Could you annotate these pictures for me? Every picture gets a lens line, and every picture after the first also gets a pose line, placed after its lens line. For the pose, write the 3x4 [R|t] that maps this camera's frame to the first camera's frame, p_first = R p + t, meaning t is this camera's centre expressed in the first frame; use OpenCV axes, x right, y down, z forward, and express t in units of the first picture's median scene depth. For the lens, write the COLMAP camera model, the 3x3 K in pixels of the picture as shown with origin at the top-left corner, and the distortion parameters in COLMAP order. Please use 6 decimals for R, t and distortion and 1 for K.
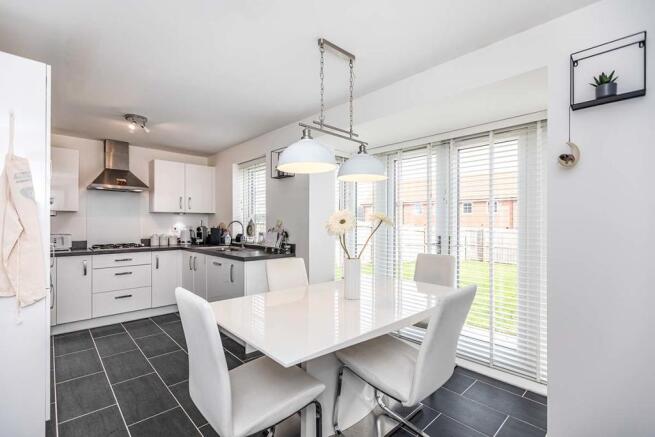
lens RADIAL K [[300.6, 0, 330.0], [0, 300.6, 219.0], [0, 0, 1]] dist [0.001892, 0.000277]
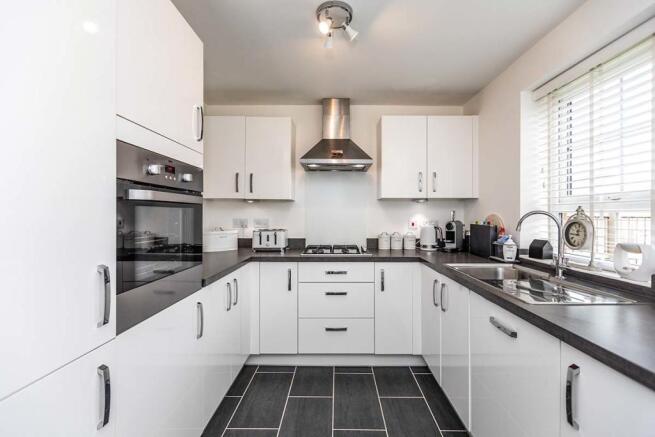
lens RADIAL K [[300.6, 0, 330.0], [0, 300.6, 219.0], [0, 0, 1]] dist [0.001892, 0.000277]
pose [[0.711716, 0.011254, -0.702377, -0.209490], [0.008468, 0.999662, 0.024599, 0.004023], [0.702416, -0.023455, 0.711380, 0.461282]]
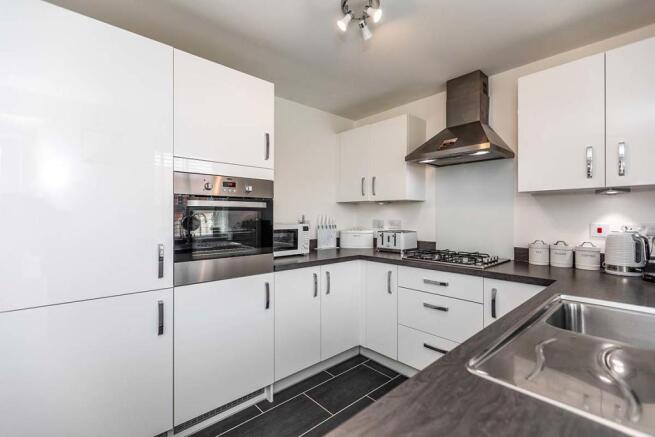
lens RADIAL K [[289.7, 0, 326.1], [0, 289.7, 220.2], [0, 0, 1]] dist [0.002023, 0.000513]
pose [[-0.038610, 0.013563, -0.999162, -0.123148], [0.015146, 0.999801, 0.012986, 0.008613], [0.999140, -0.014632, -0.038807, 0.712166]]
